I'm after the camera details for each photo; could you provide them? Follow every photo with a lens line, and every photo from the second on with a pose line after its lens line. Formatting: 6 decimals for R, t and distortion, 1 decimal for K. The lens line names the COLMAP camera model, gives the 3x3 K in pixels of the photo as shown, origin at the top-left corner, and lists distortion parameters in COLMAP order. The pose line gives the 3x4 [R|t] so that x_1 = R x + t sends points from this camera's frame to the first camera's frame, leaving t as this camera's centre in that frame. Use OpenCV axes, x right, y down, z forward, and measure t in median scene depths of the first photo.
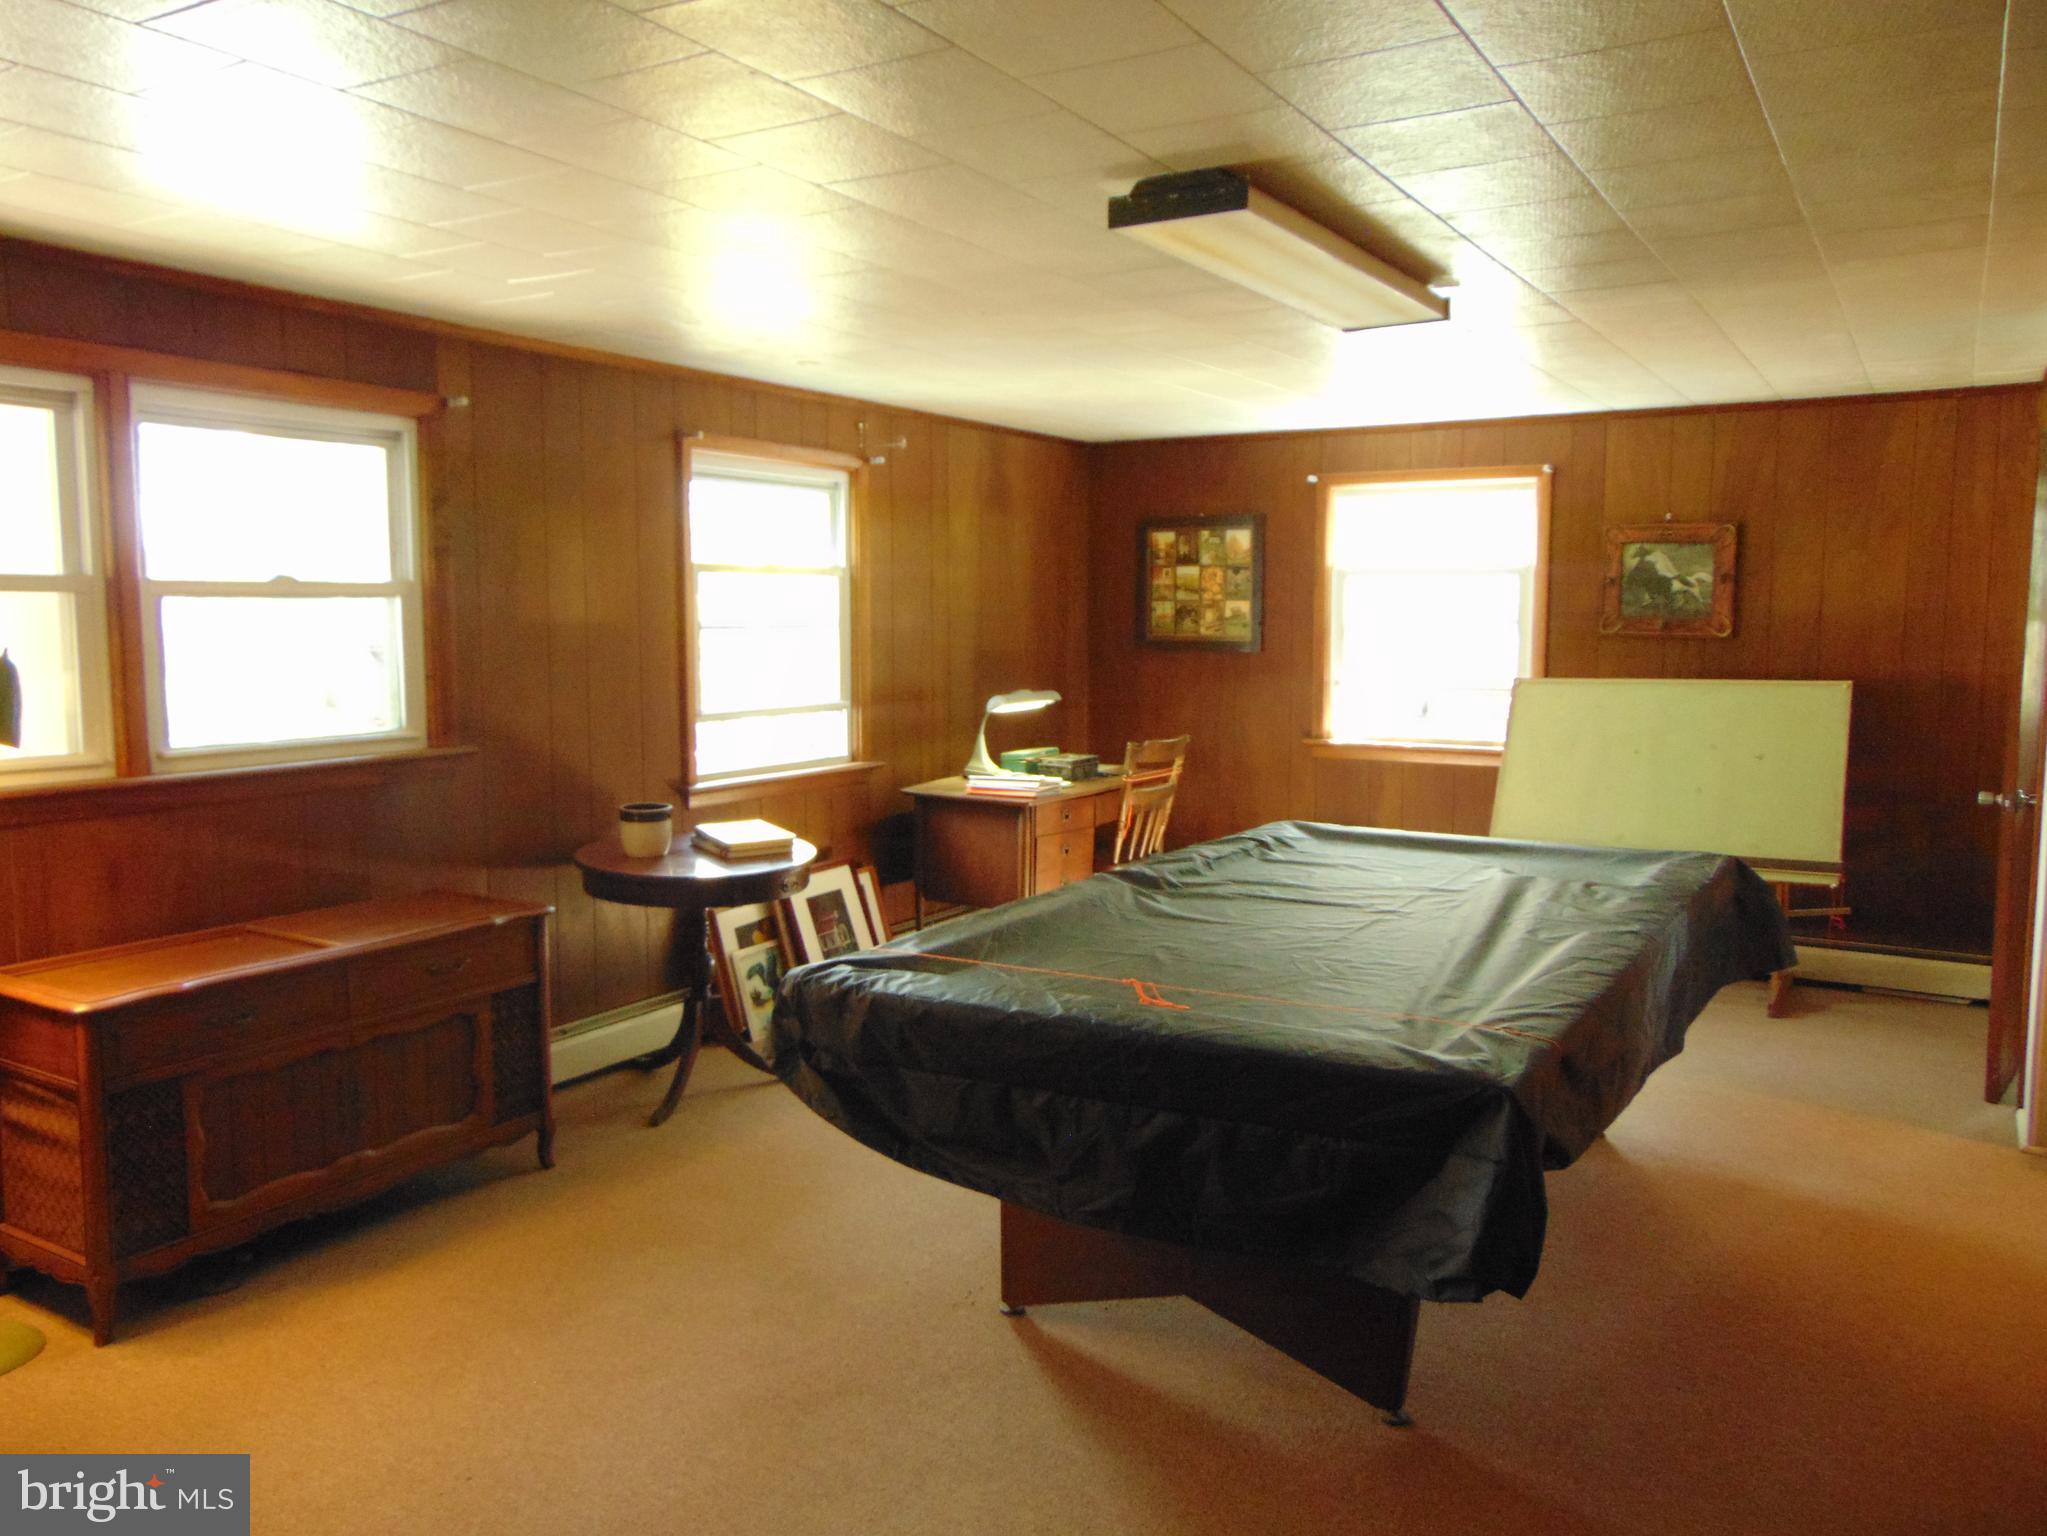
lens RADIAL K [[1531.0, 0, 1023.7], [0, 1531.0, 768.3], [0, 0, 1]] dist [-0.032621, 0.000732]
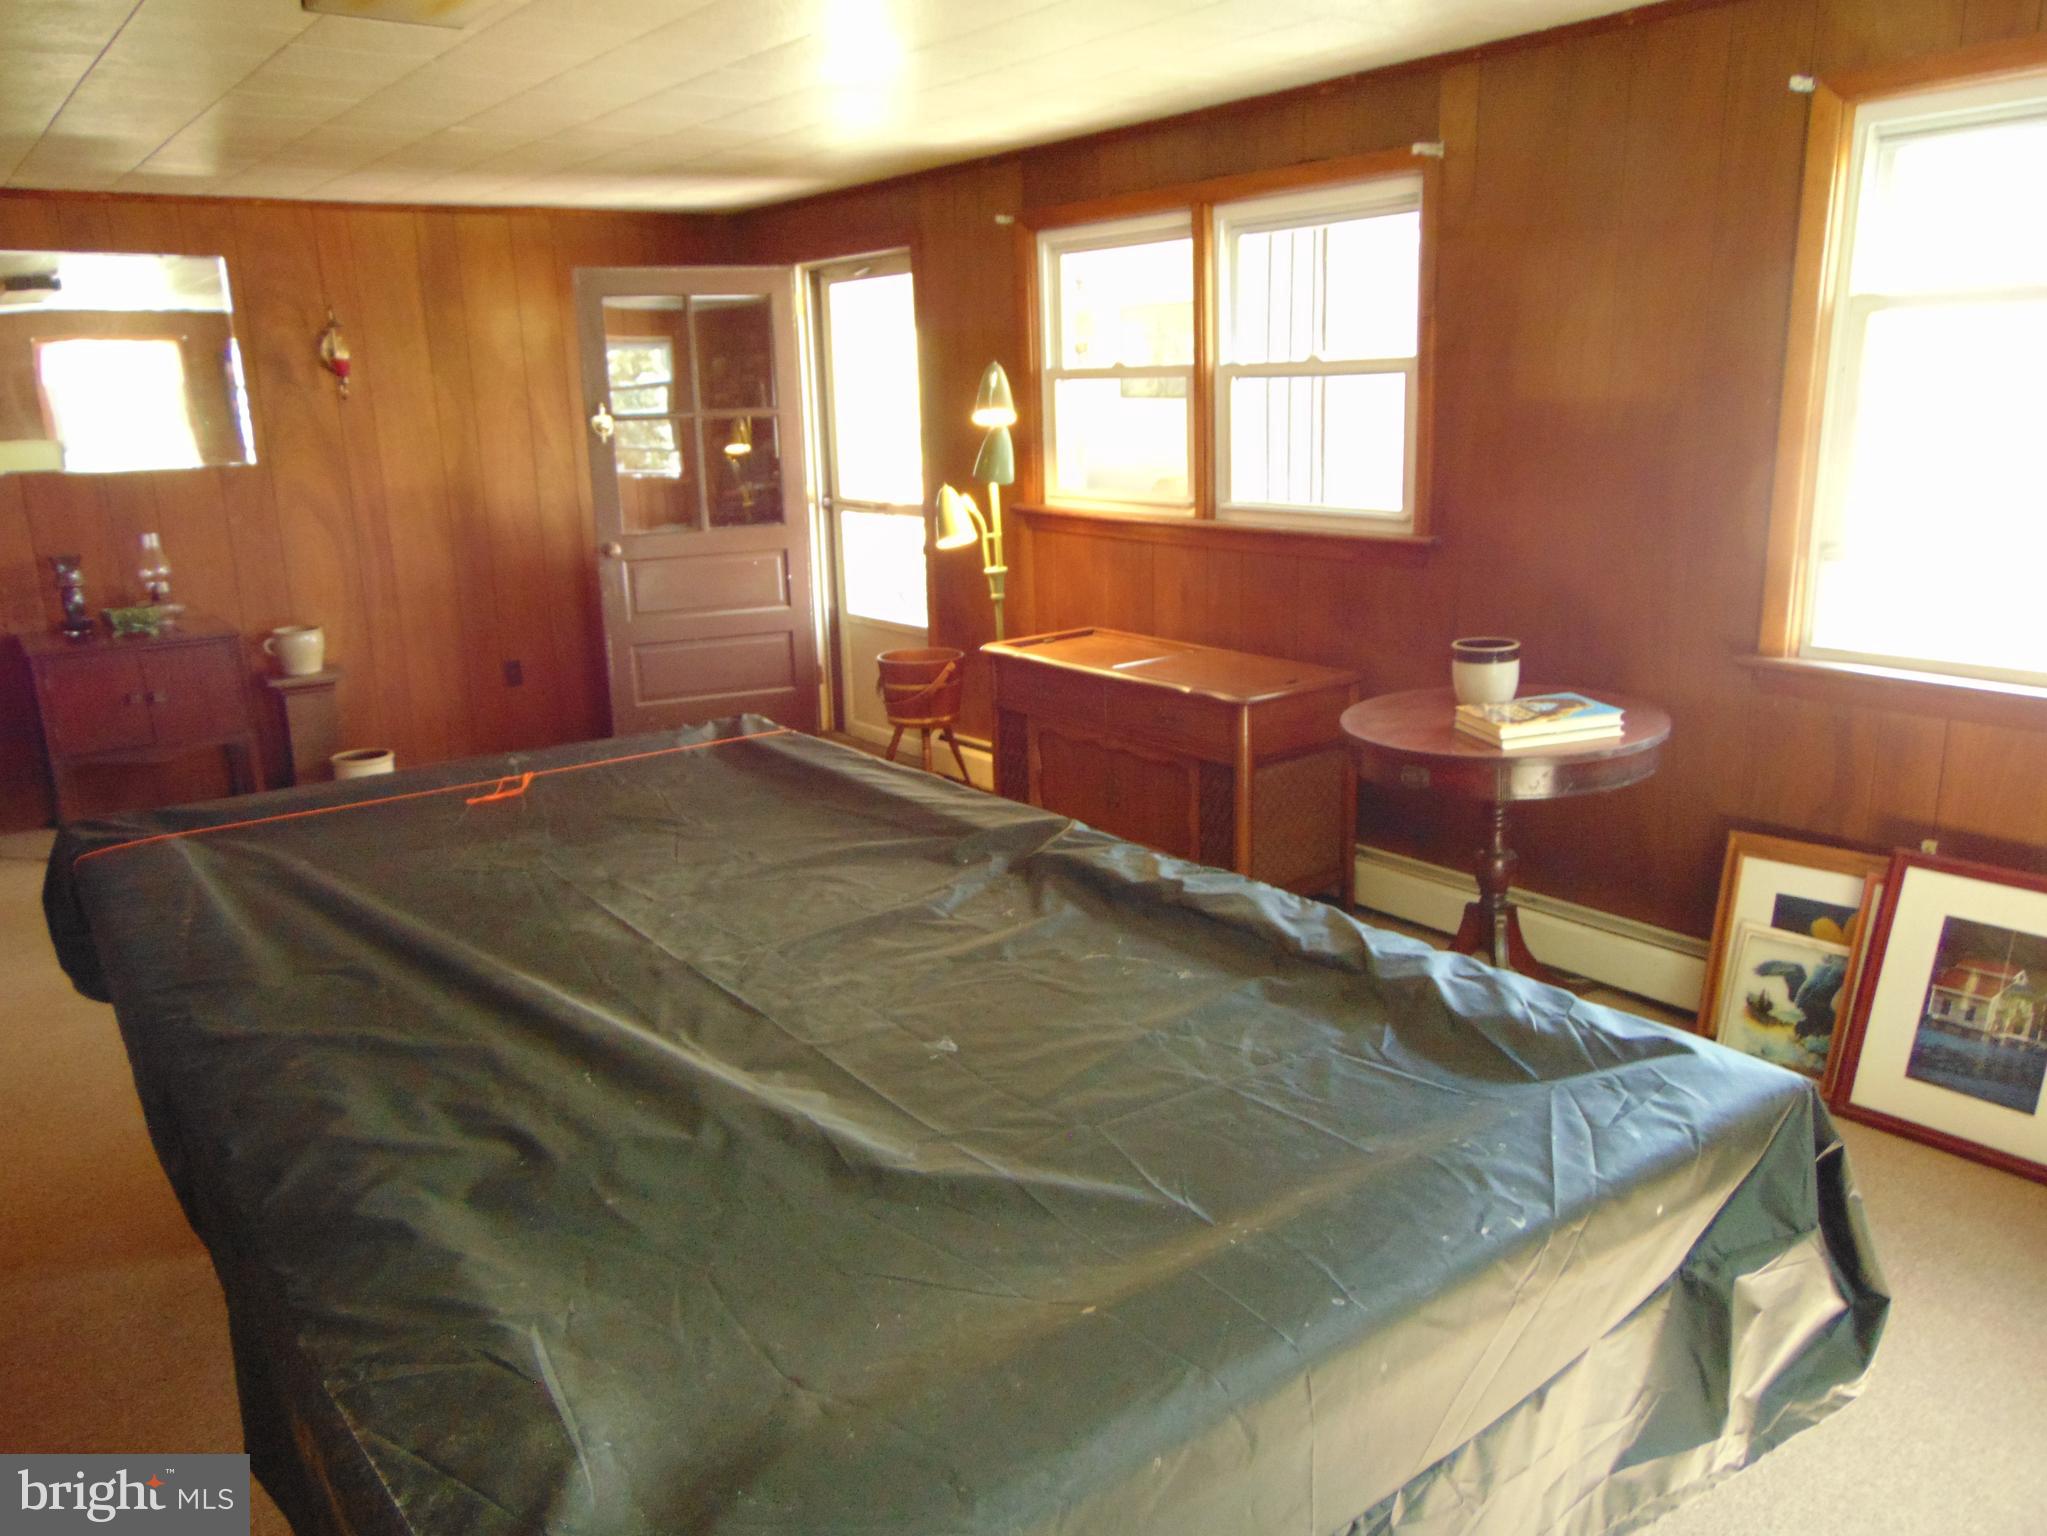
lens RADIAL K [[1531.0, 0, 1024.5], [0, 1531.0, 766.1], [0, 0, 1]] dist [-0.032621, 0.000732]
pose [[-0.364137, 0.229531, -0.902618, 0.627821], [-0.080480, 0.957775, 0.276025, -0.125075], [0.927862, 0.173154, -0.330289, 1.163028]]
